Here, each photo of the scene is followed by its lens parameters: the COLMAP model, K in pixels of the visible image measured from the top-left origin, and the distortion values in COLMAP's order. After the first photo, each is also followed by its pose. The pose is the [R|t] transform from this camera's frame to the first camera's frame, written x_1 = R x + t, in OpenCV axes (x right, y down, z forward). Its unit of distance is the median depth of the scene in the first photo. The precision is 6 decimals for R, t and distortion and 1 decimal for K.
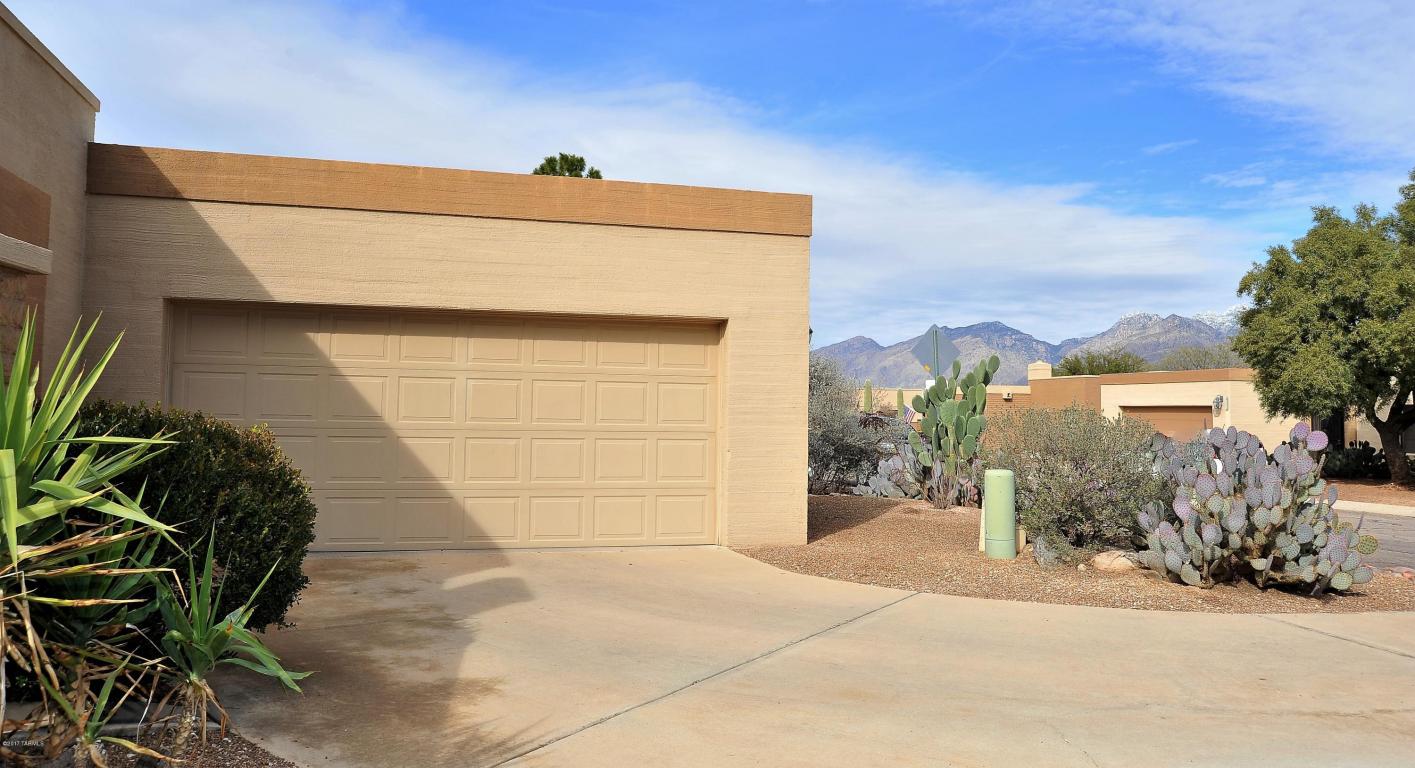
lens RADIAL K [[1184.8, 0, 707.3], [0, 1184.8, 379.6], [0, 0, 1]] dist [-0.012878, -0.007806]
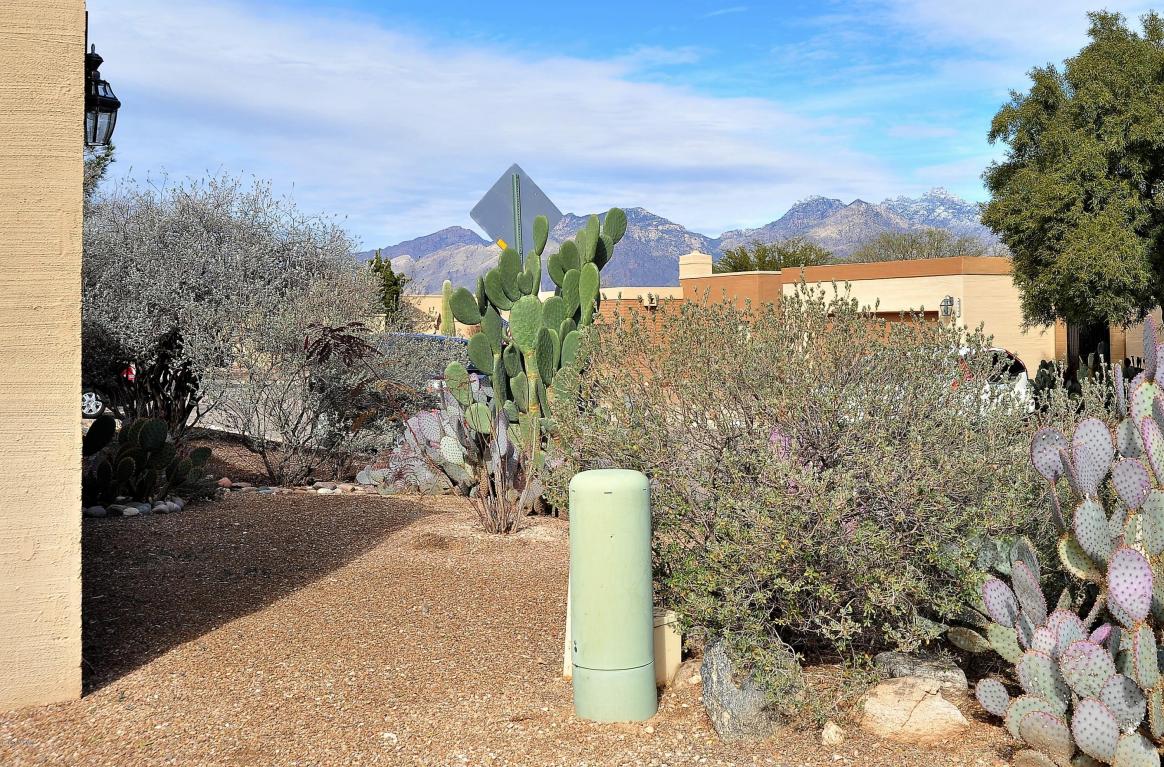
lens RADIAL K [[1165.3, 0, 580.5], [0, 1165.3, 384.8], [0, 0, 1]] dist [0.080393, 0.000000]
pose [[0.983455, -0.025541, 0.179341, 0.105978], [0.012726, 0.997306, 0.072247, 0.014377], [-0.180703, -0.068770, 0.981131, 0.396030]]
